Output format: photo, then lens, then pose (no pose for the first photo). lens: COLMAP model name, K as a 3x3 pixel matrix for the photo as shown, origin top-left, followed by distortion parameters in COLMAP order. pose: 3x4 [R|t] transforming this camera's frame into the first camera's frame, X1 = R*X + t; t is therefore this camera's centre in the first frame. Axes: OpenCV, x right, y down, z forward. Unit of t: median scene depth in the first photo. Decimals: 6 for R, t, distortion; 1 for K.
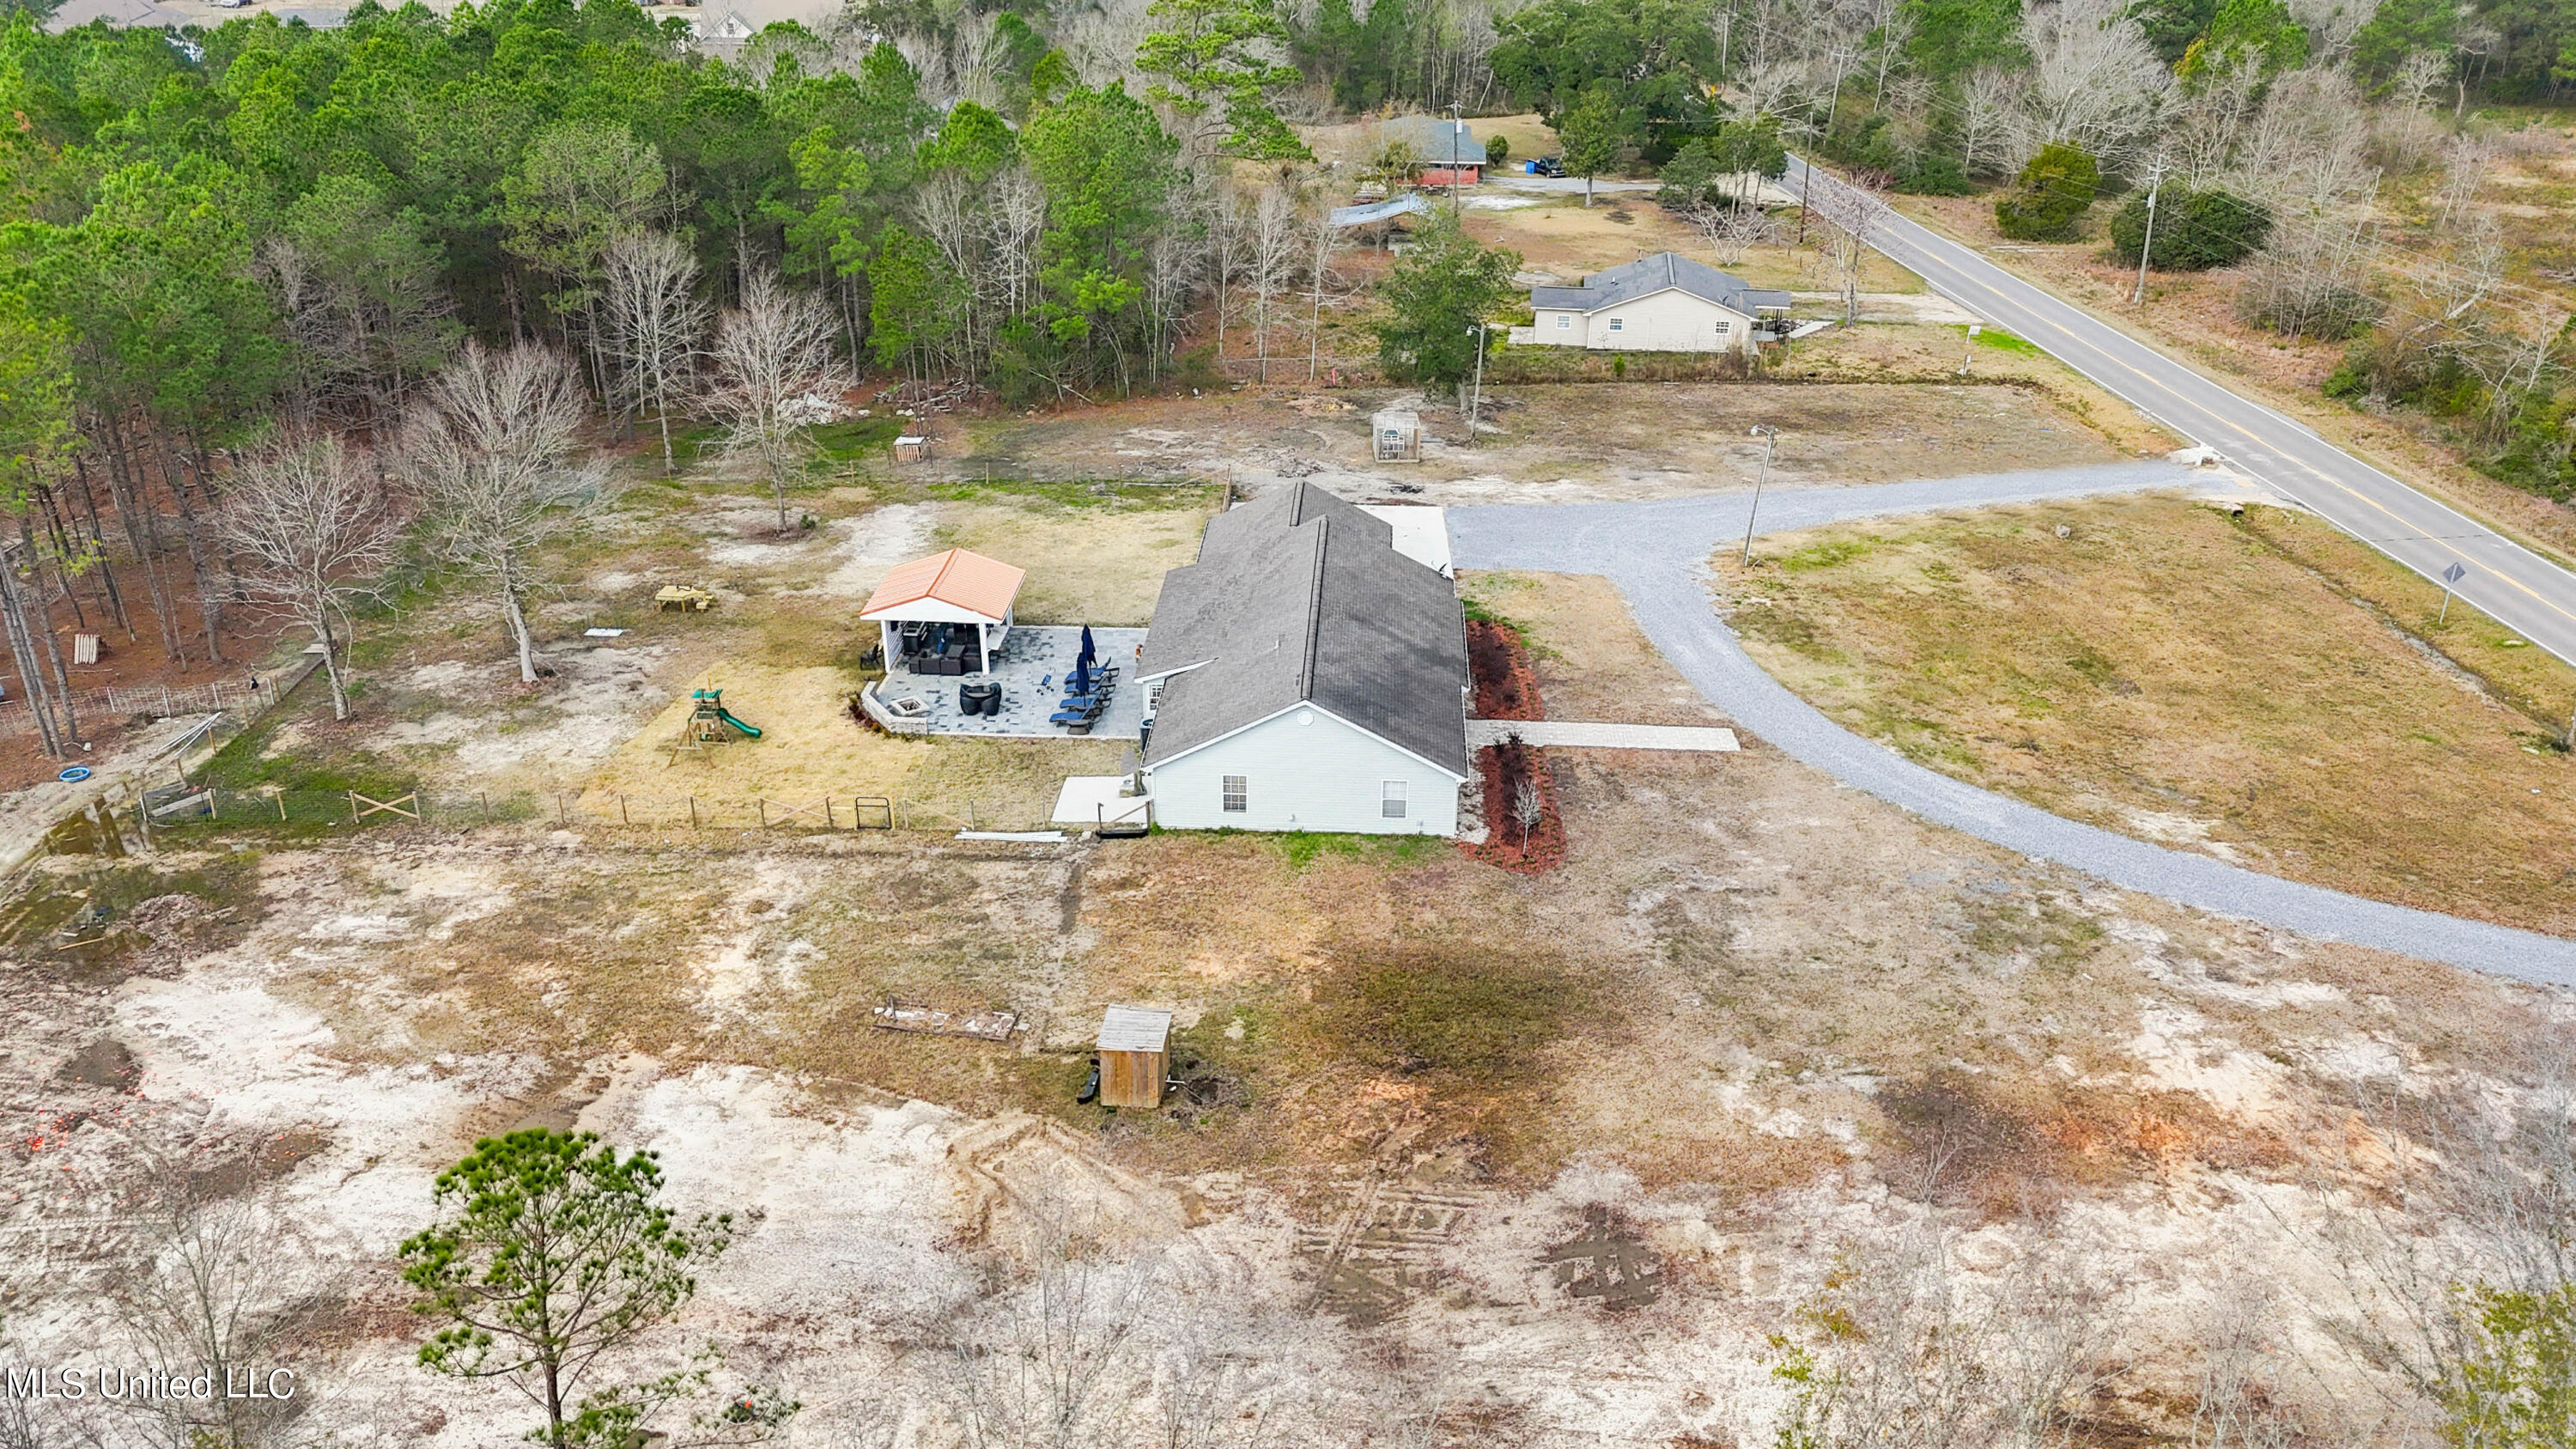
lens RADIAL K [[1883.9, 0, 1288.0], [0, 1883.9, 733.4], [0, 0, 1]] dist [0.078426, -0.072412]
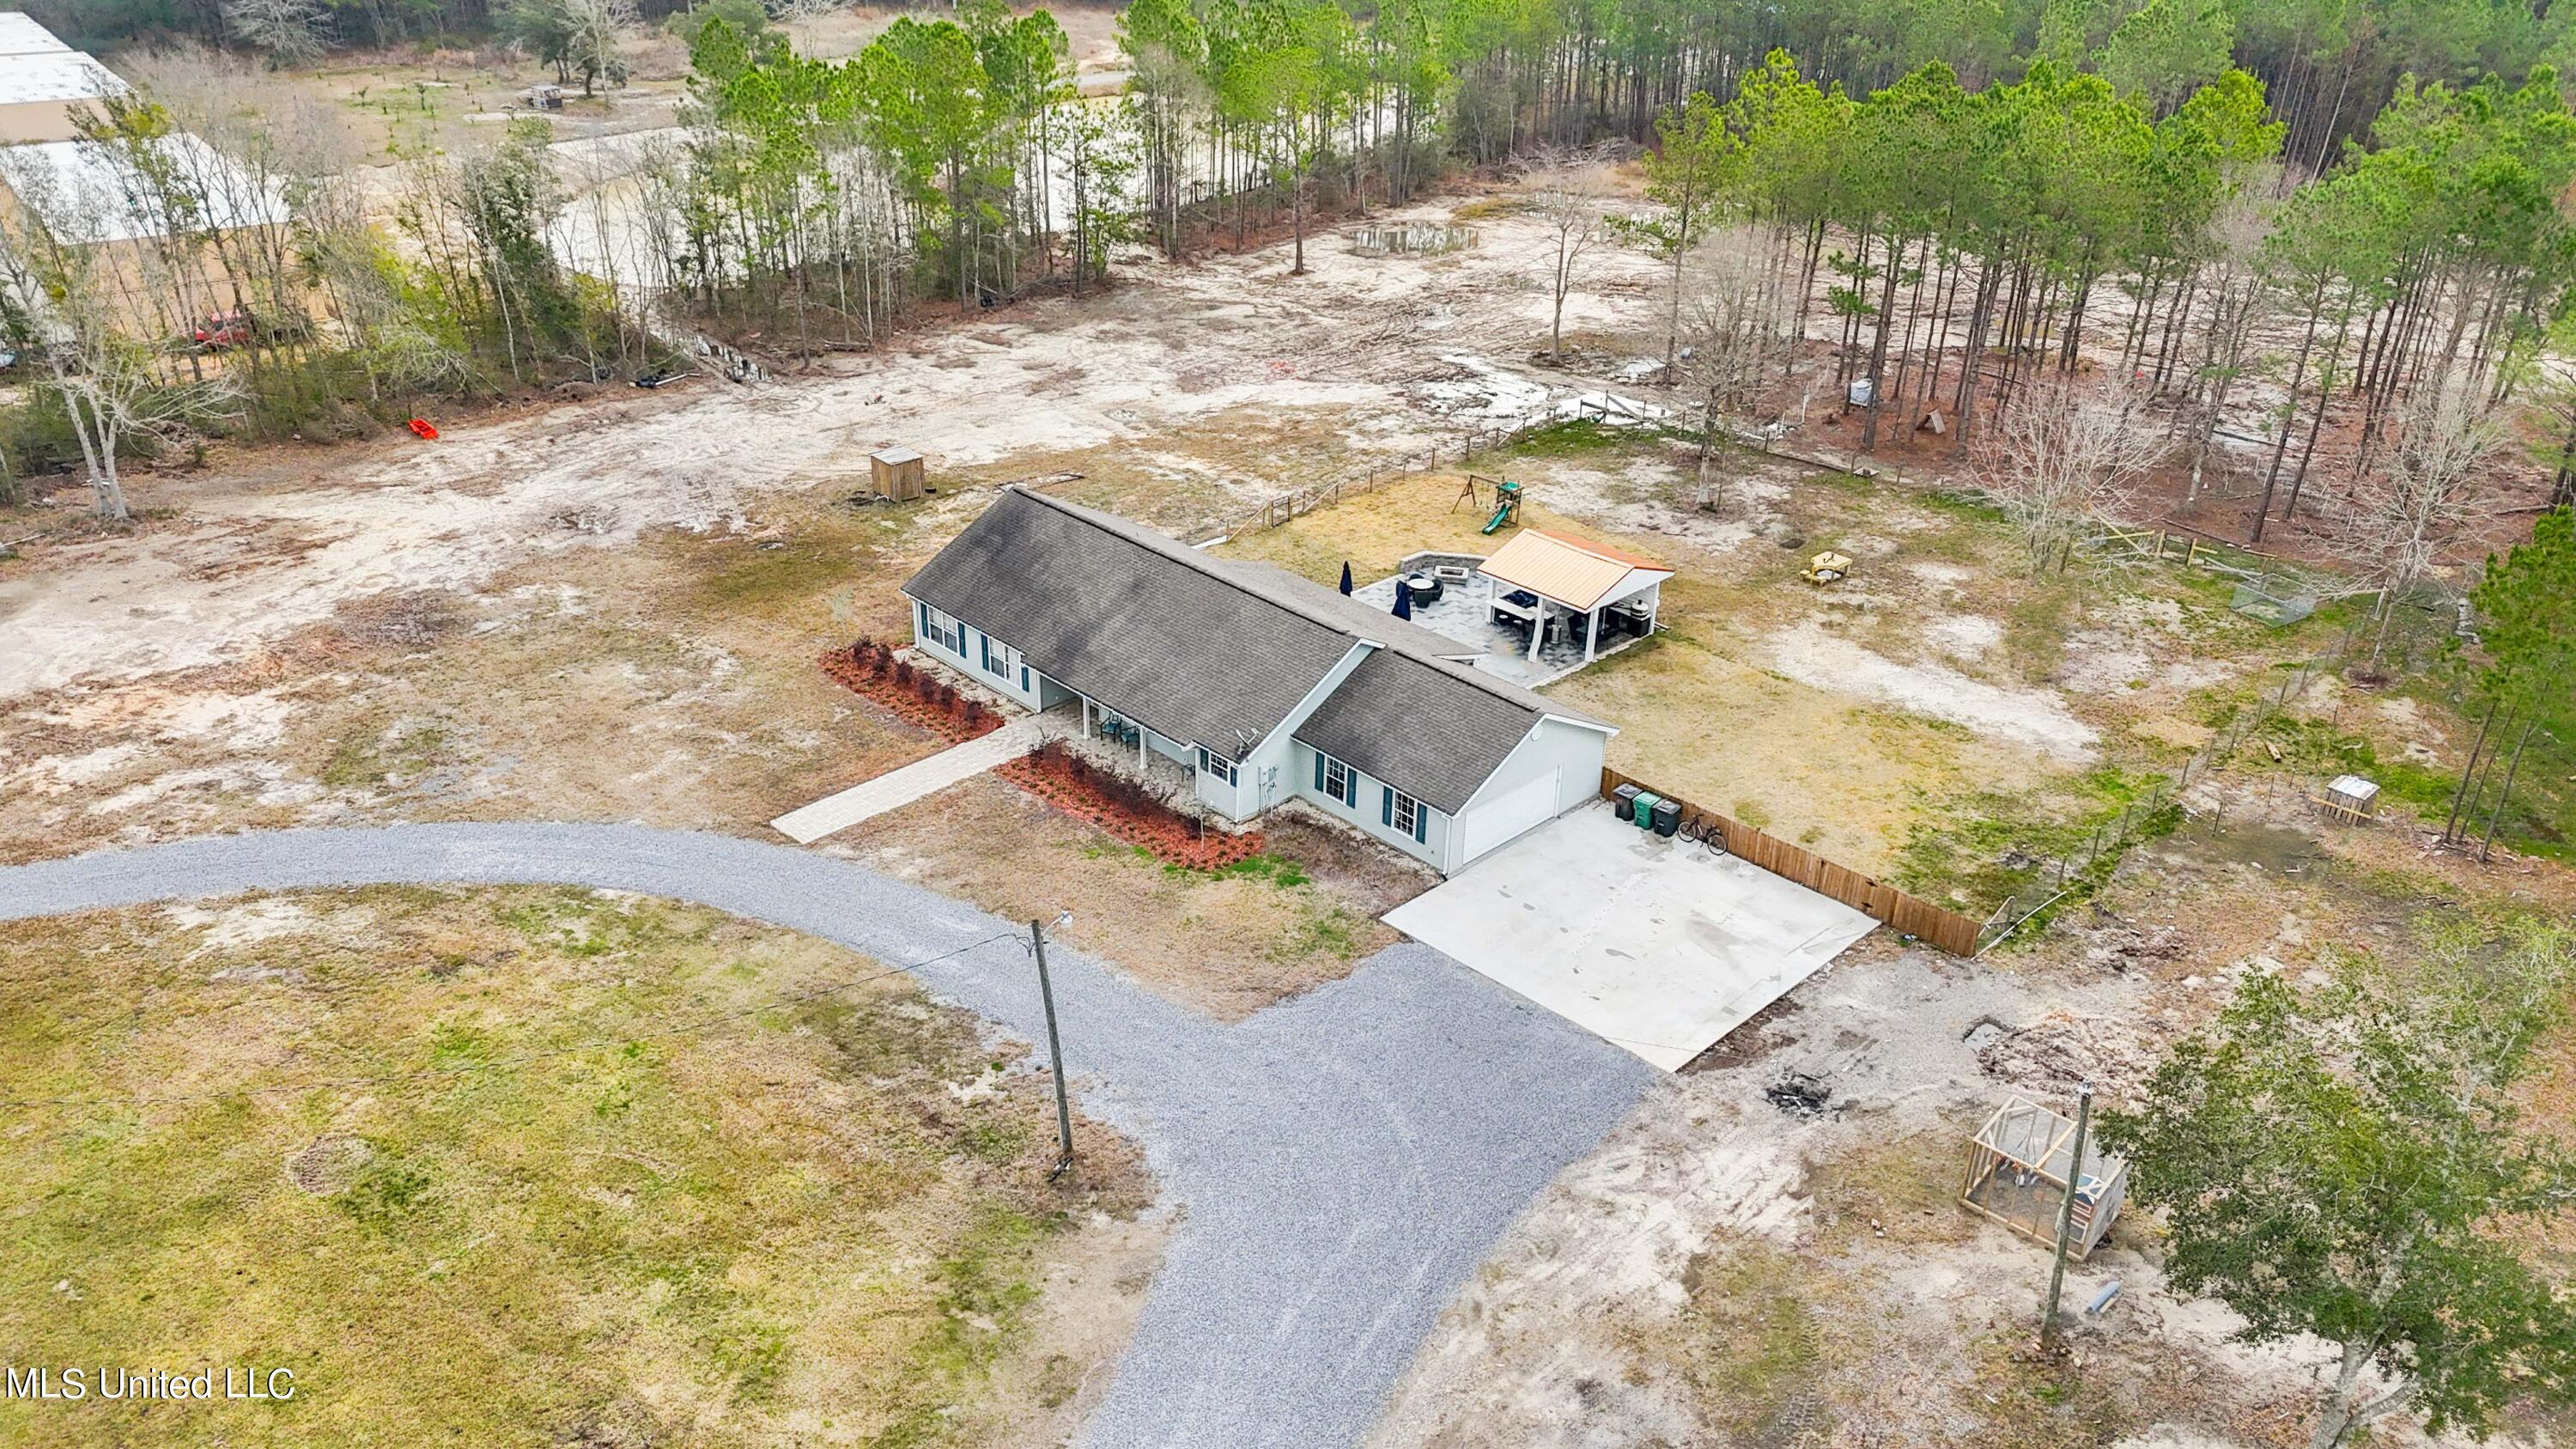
lens RADIAL K [[1883.9, 0, 1297.6], [0, 1883.9, 730.5], [0, 0, 1]] dist [0.078426, -0.072412]
pose [[-0.672415, 0.321326, -0.666789, 0.674123], [-0.346135, 0.659773, 0.667000, -0.711388], [0.654254, 0.679300, -0.332419, 1.493842]]
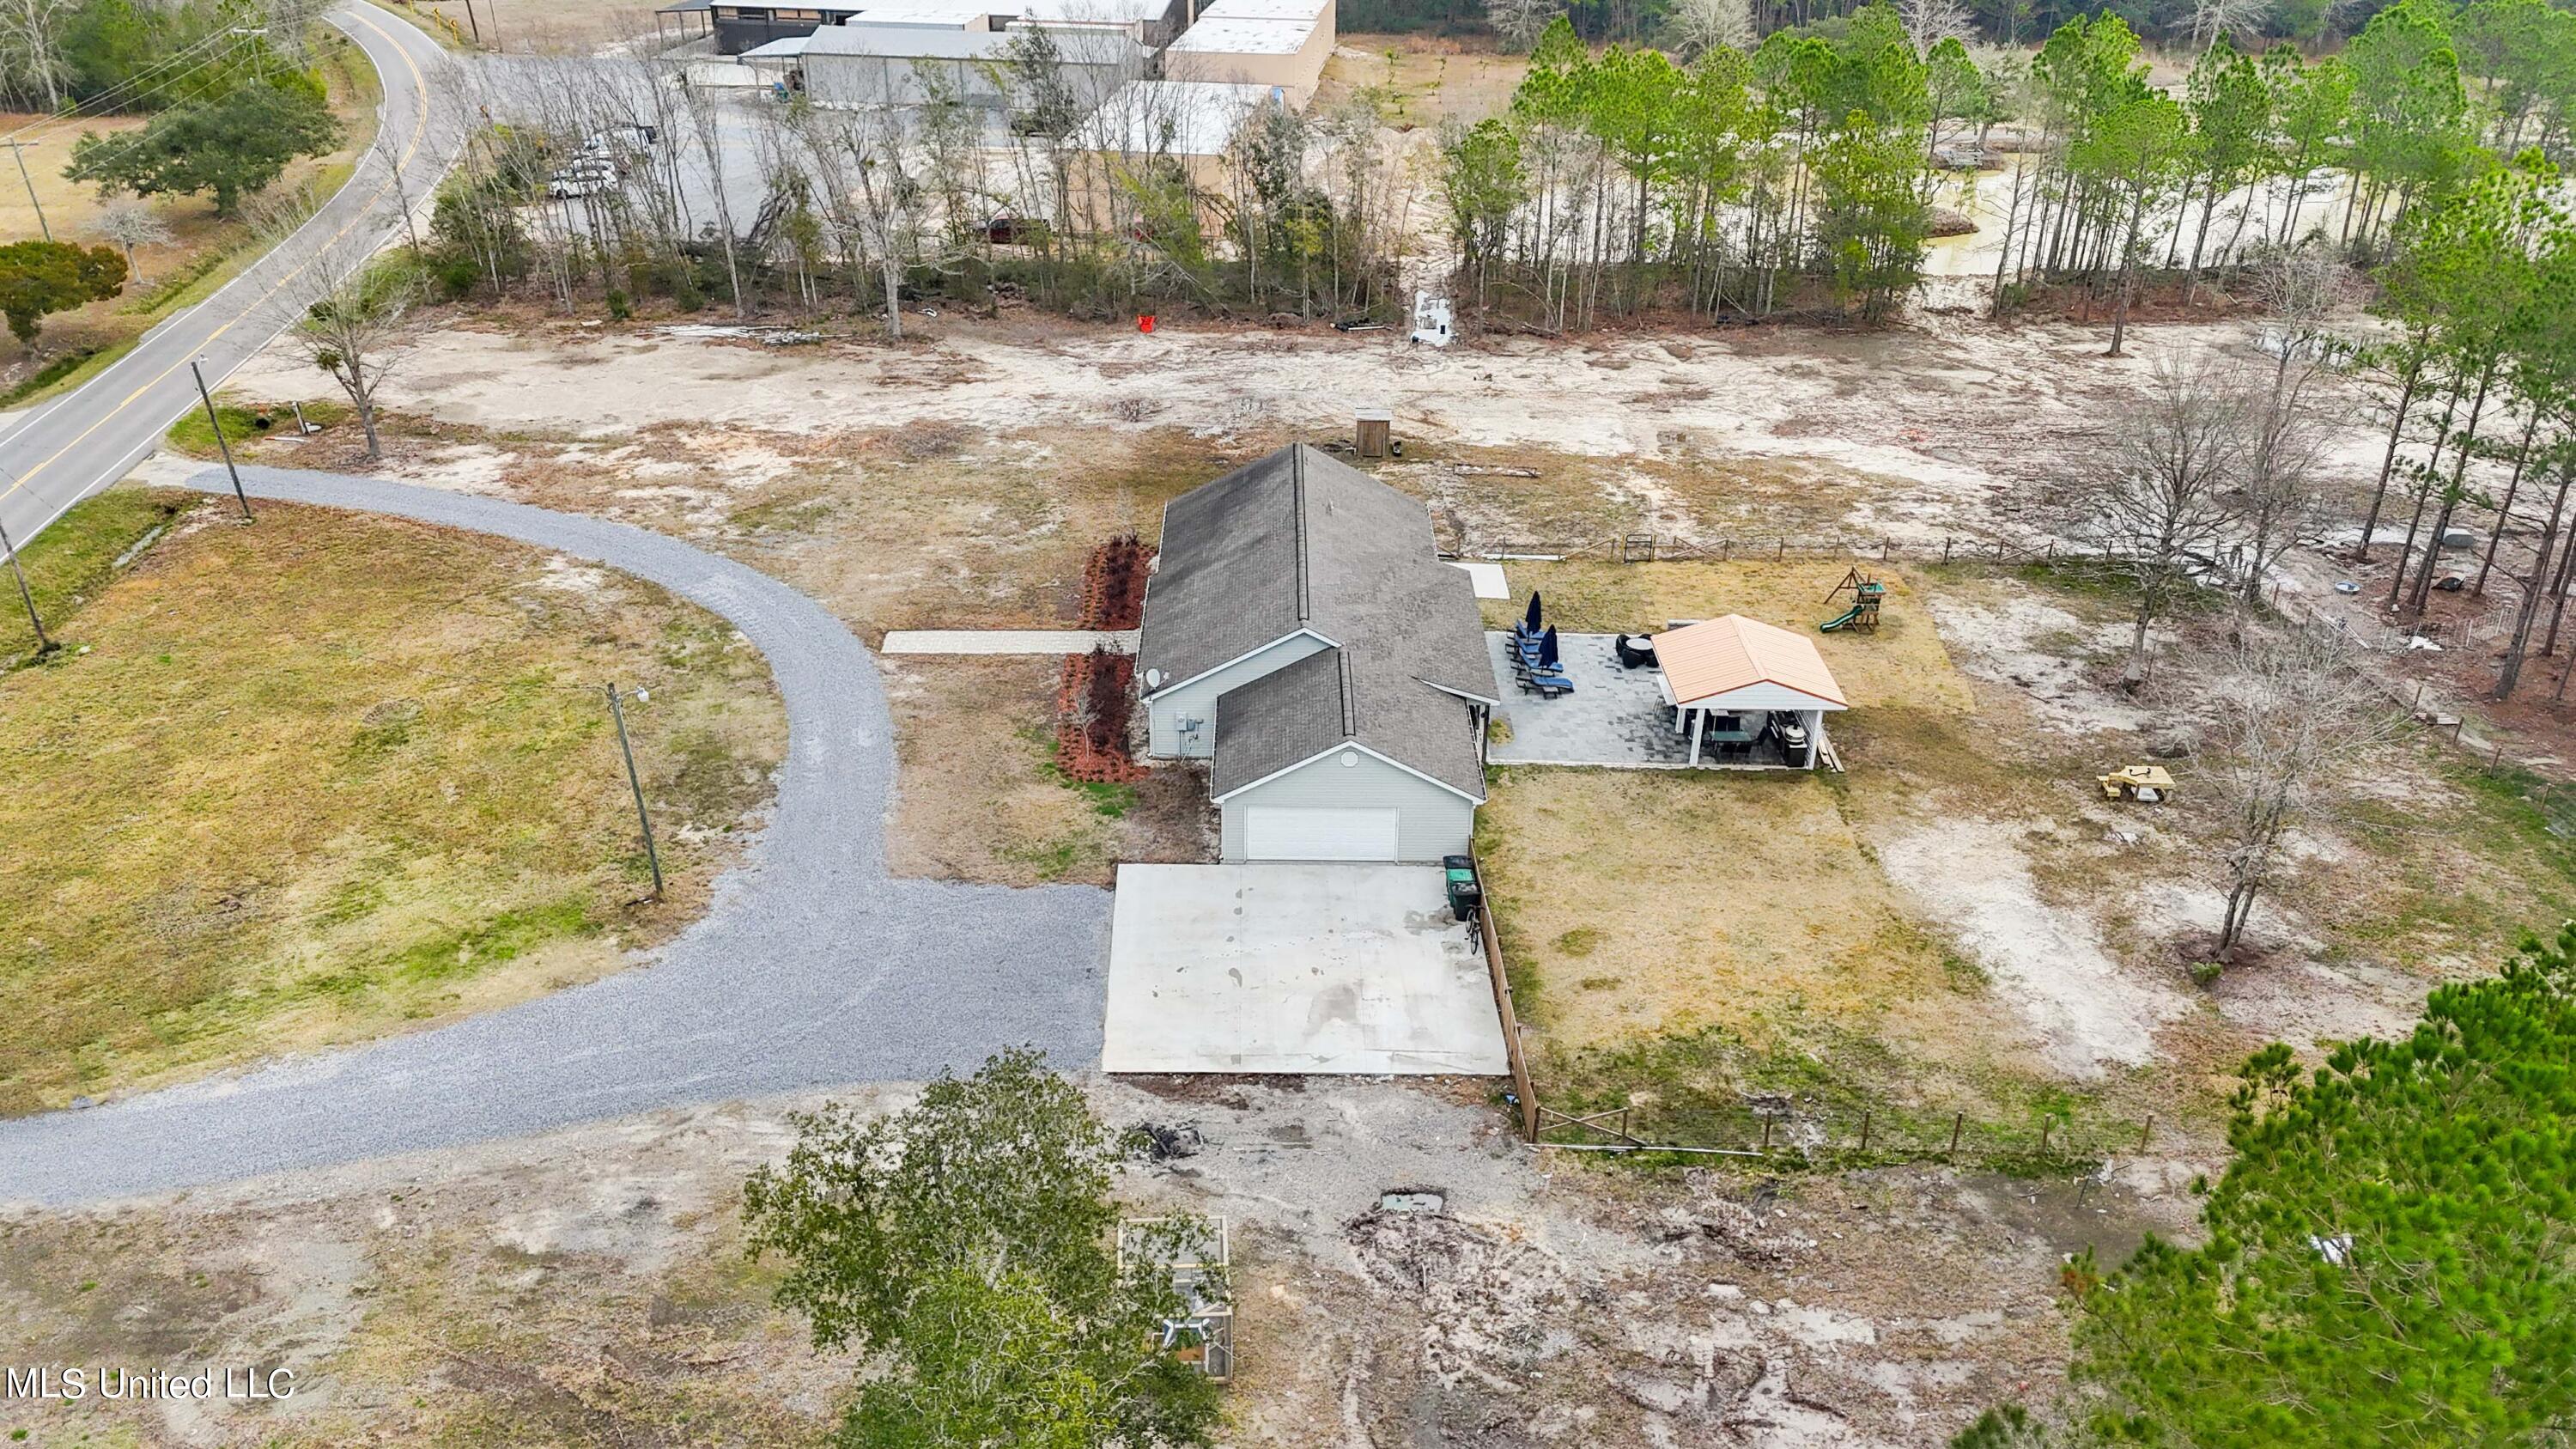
lens RADIAL K [[1883.9, 0, 1289.9], [0, 1883.9, 742.4], [0, 0, 1]] dist [0.078426, -0.072412]
pose [[-0.997938, 0.008294, -0.063641, 0.090142], [-0.046291, 0.593817, 0.803267, -0.848708], [0.044454, 0.804557, -0.592209, 1.772337]]
